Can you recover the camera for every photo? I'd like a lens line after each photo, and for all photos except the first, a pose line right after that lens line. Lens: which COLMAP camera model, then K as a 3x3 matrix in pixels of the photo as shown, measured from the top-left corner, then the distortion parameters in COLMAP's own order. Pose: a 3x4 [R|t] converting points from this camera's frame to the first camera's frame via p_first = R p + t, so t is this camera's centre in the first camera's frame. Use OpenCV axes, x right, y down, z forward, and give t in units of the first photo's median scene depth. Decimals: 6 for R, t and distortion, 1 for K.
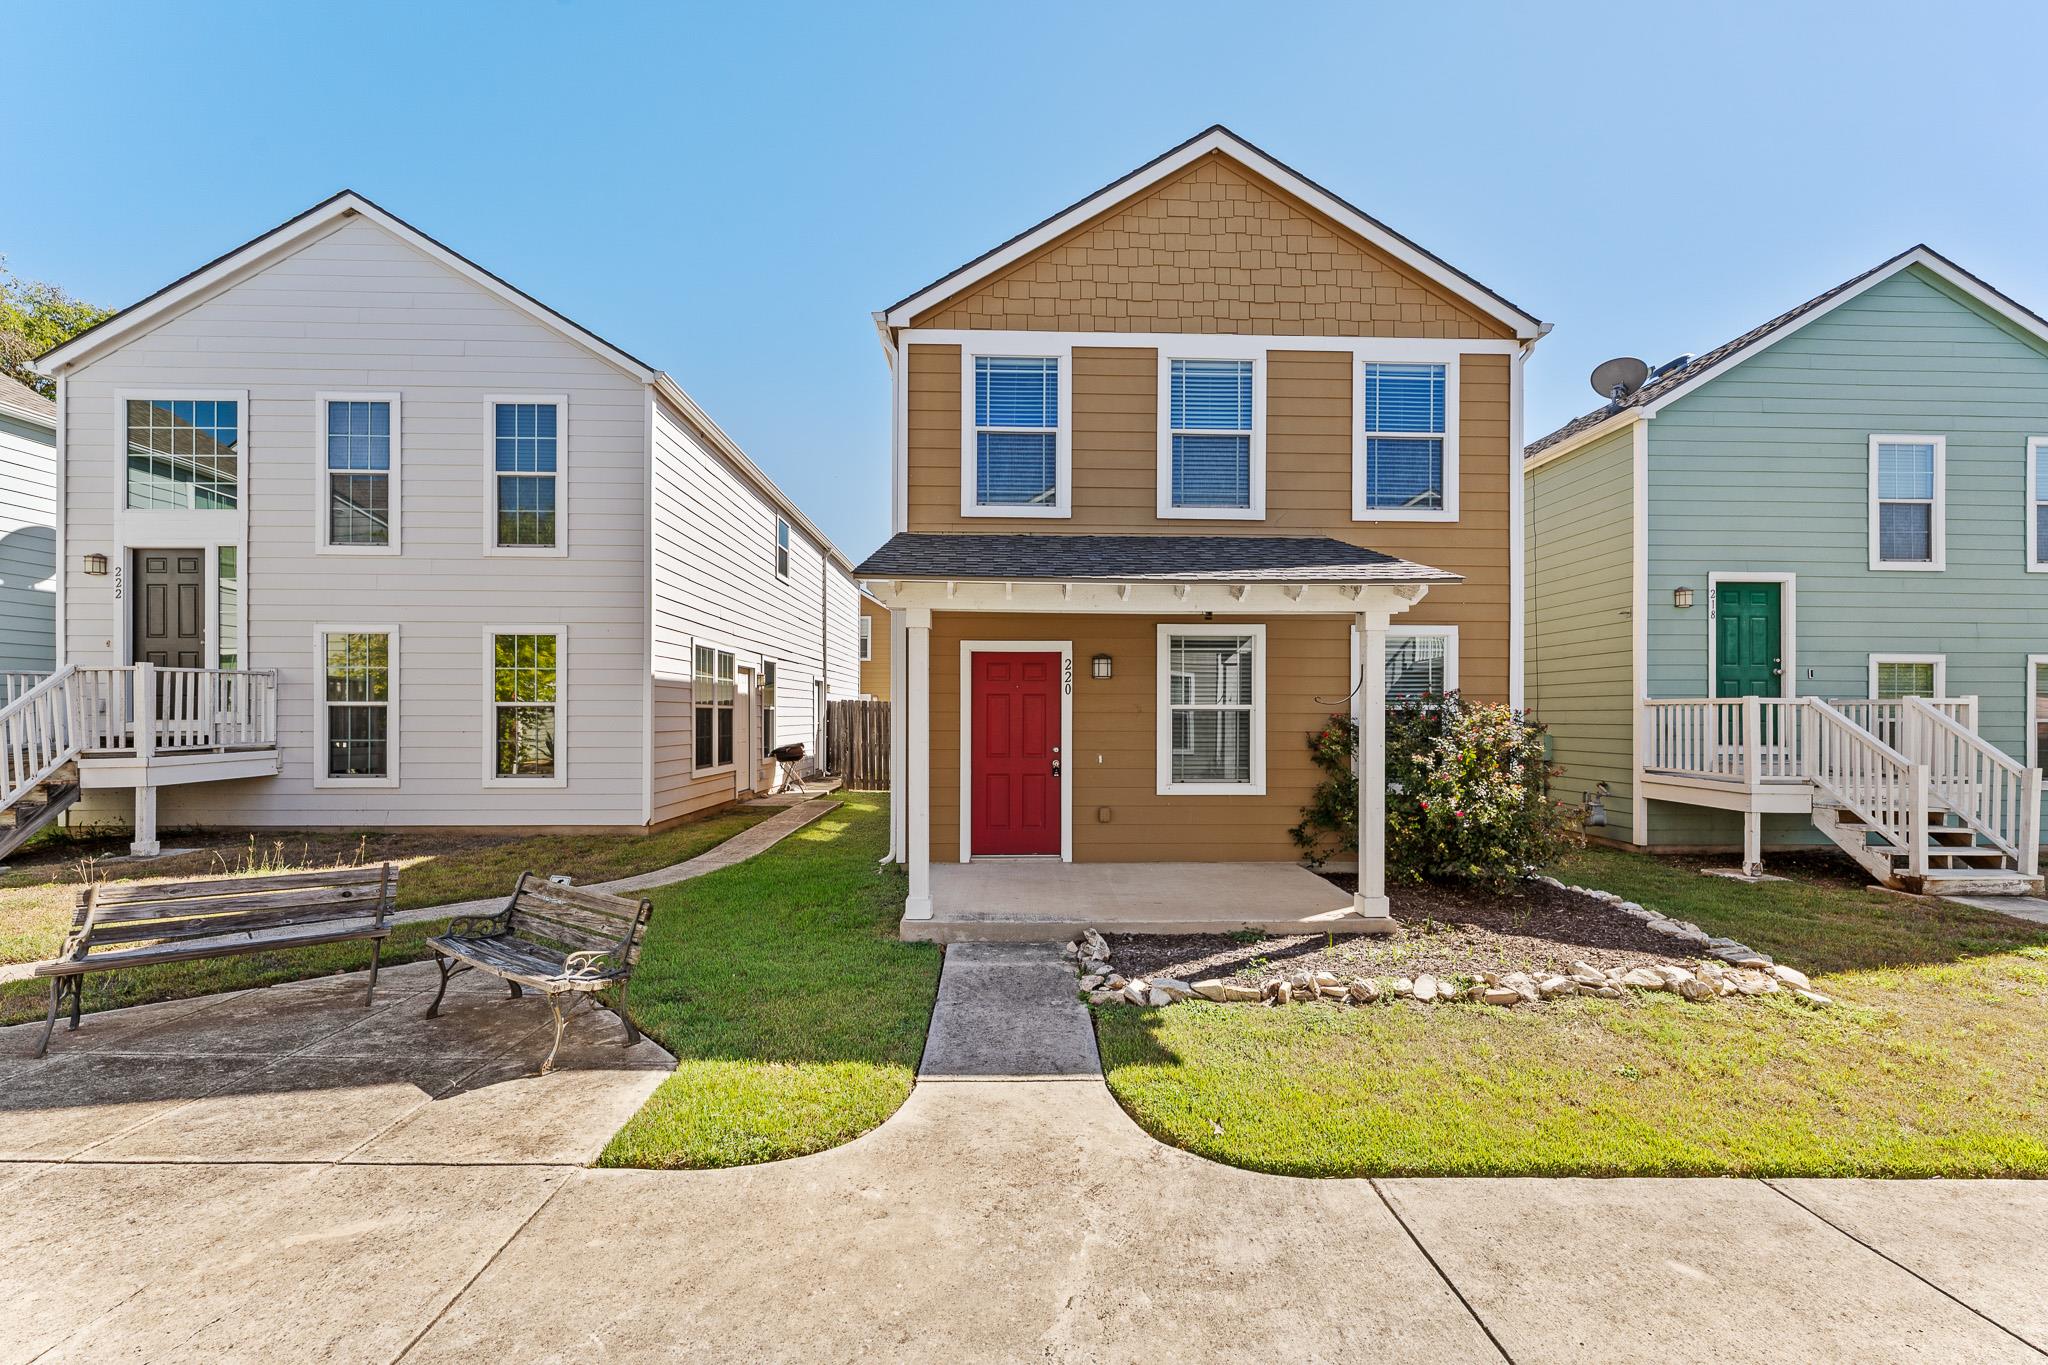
lens RADIAL K [[844.8, 0, 1023.9], [0, 844.8, 711.2], [0, 0, 1]] dist [-0.001130, -0.000150]
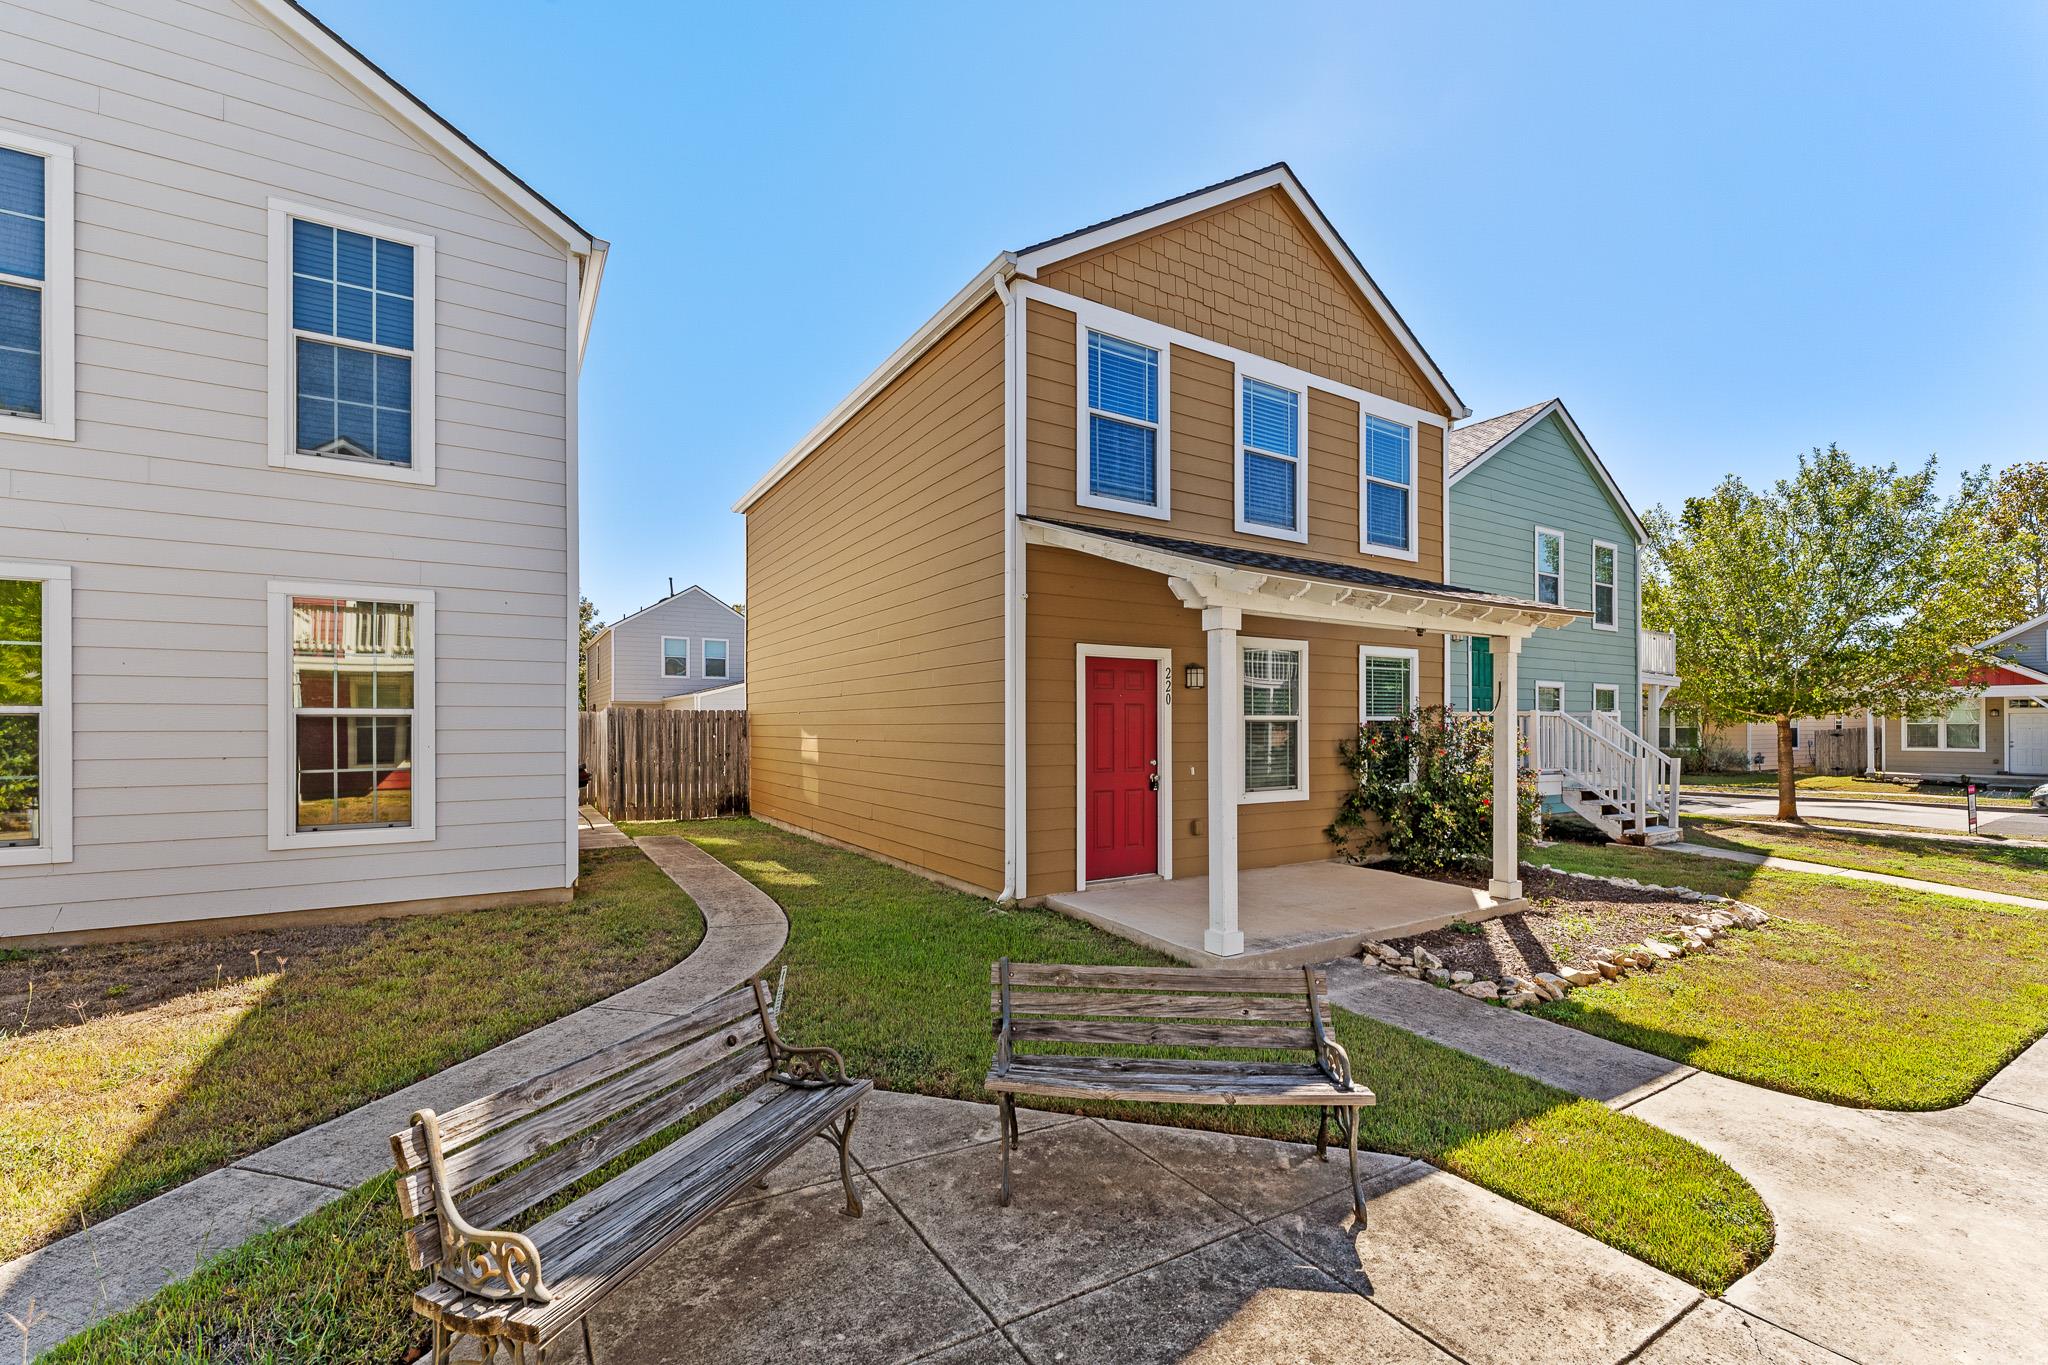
lens RADIAL K [[851.2, 0, 1022.7], [0, 851.2, 723.5], [0, 0, 1]] dist [-0.001729, -0.000307]
pose [[0.864260, -0.002166, 0.503041, -0.575989], [0.000999, 0.999996, 0.002590, -0.001151], [-0.503045, -0.001736, 0.864258, 0.247359]]
